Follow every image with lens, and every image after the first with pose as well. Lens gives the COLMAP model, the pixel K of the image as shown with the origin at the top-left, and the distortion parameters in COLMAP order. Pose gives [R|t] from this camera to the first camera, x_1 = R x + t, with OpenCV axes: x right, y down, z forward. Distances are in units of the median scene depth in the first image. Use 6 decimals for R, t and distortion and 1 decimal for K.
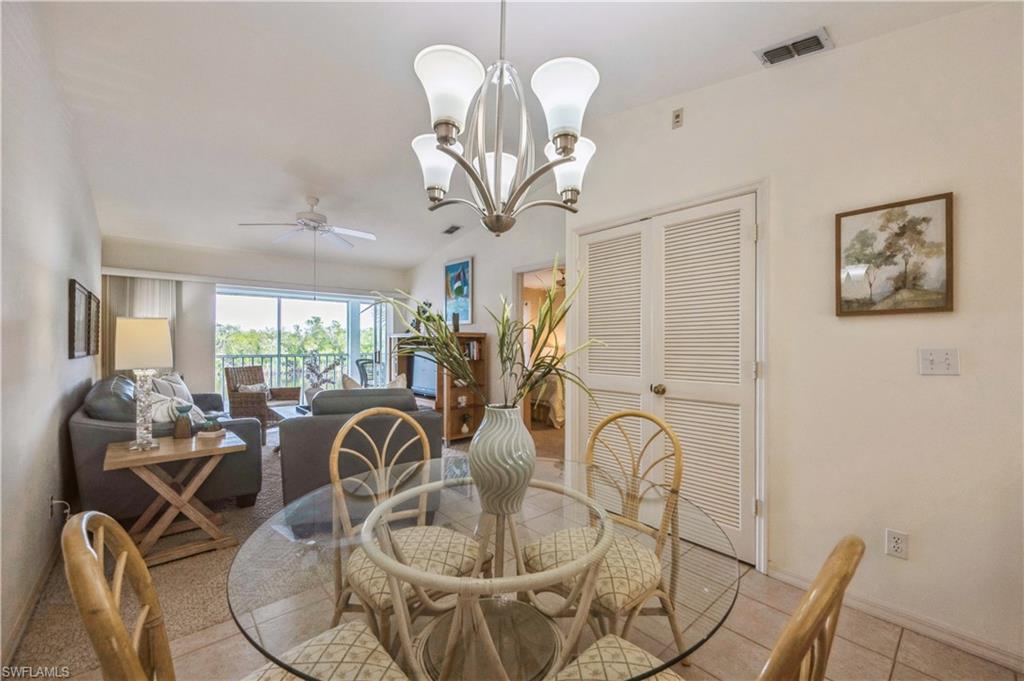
lens RADIAL K [[404.4, 0, 515.3], [0, 404.4, 343.2], [0, 0, 1]] dist [0.002142, -0.001344]
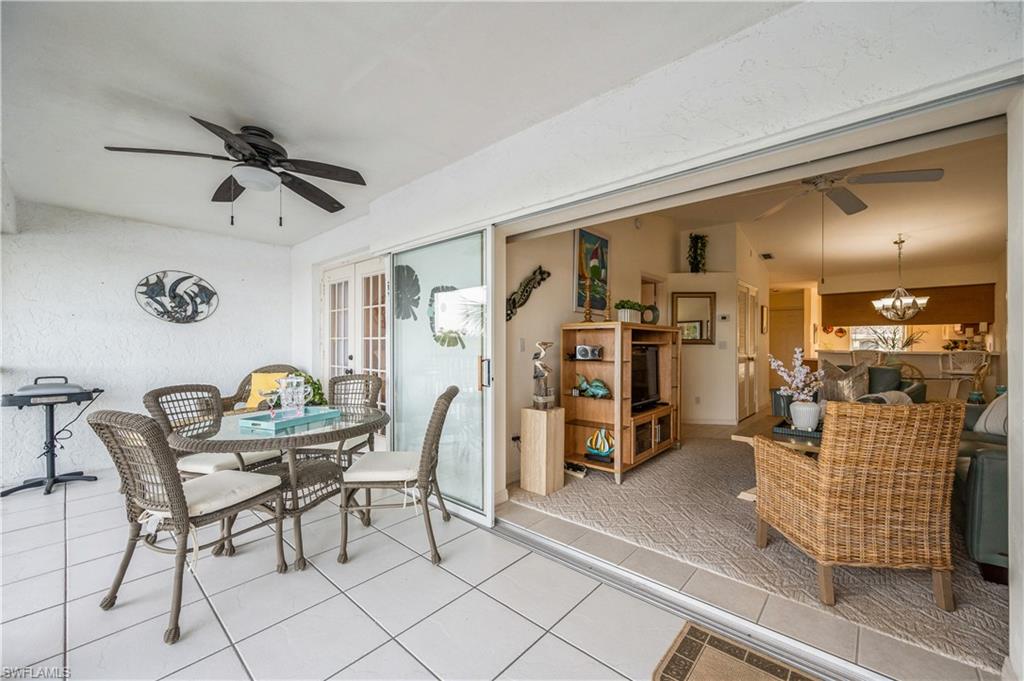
lens RADIAL K [[404.4, 0, 516.3], [0, 404.4, 343.7], [0, 0, 1]] dist [0.002142, -0.001344]
pose [[-0.108702, -0.004812, 0.994063, -1.029360], [-0.001389, 0.999988, 0.004689, 0.006655], [-0.994073, -0.000872, -0.108708, 1.421292]]
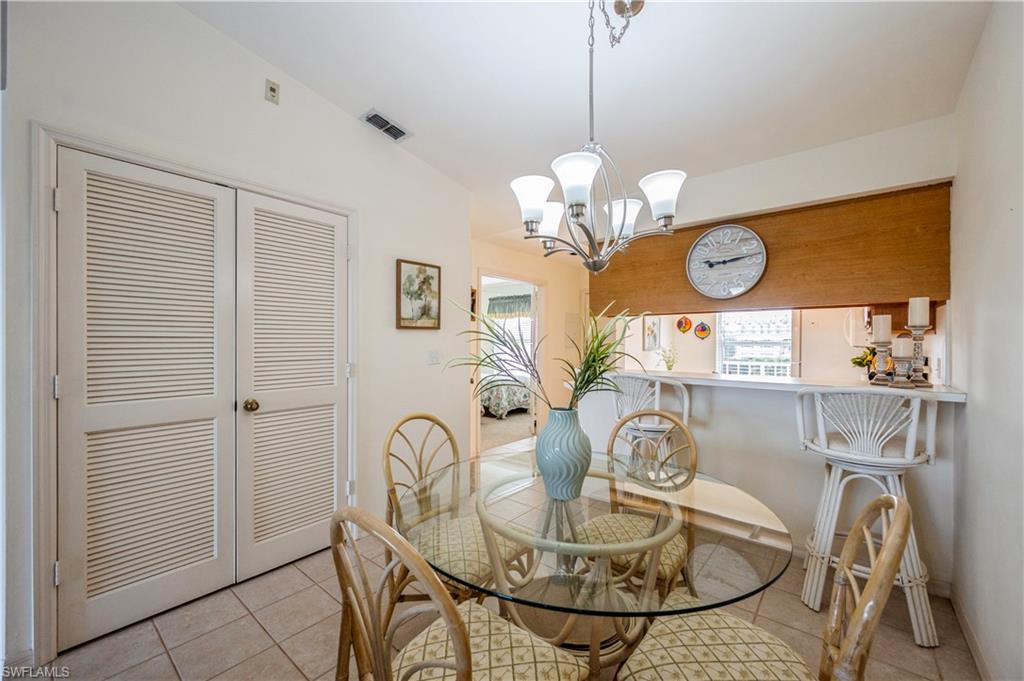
lens RADIAL K [[404.4, 0, 527.6], [0, 404.4, 341.4], [0, 0, 1]] dist [0.002142, -0.001344]
pose [[-0.163792, -0.000465, 0.986495, -0.276671], [-0.004653, 0.999989, -0.000302, -0.008618], [-0.986484, -0.004640, -0.163792, 0.297611]]
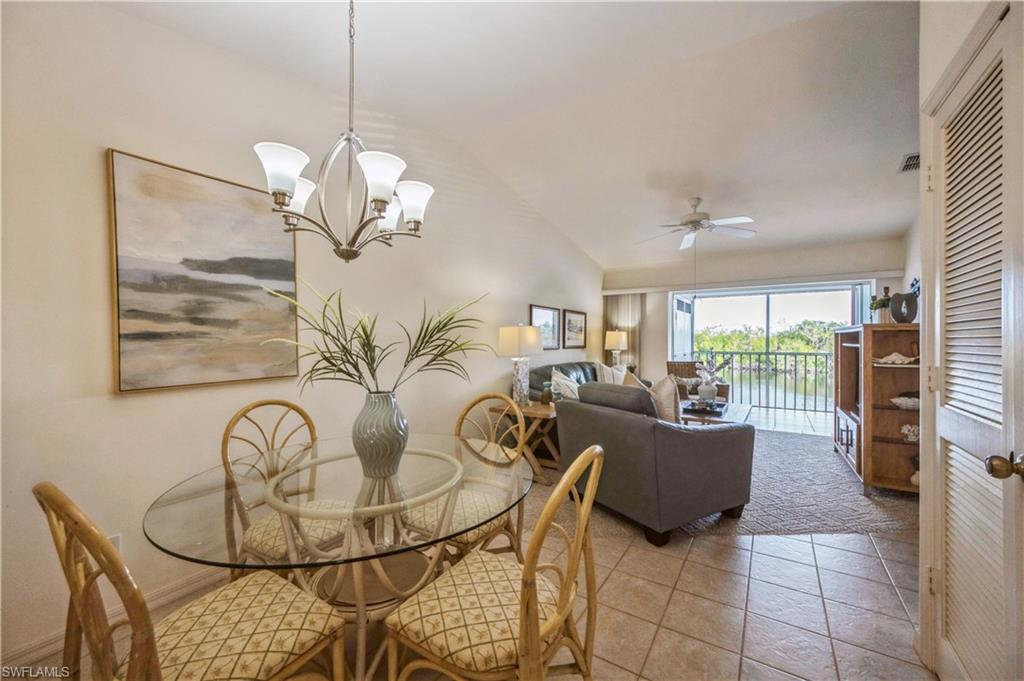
lens RADIAL K [[404.4, 0, 513.4], [0, 404.4, 340.4], [0, 0, 1]] dist [0.002142, -0.001344]
pose [[0.261953, -0.002789, -0.965077, 0.315638], [0.001682, 0.999996, -0.002433, 0.000681], [0.965079, -0.000986, 0.261956, 0.244635]]
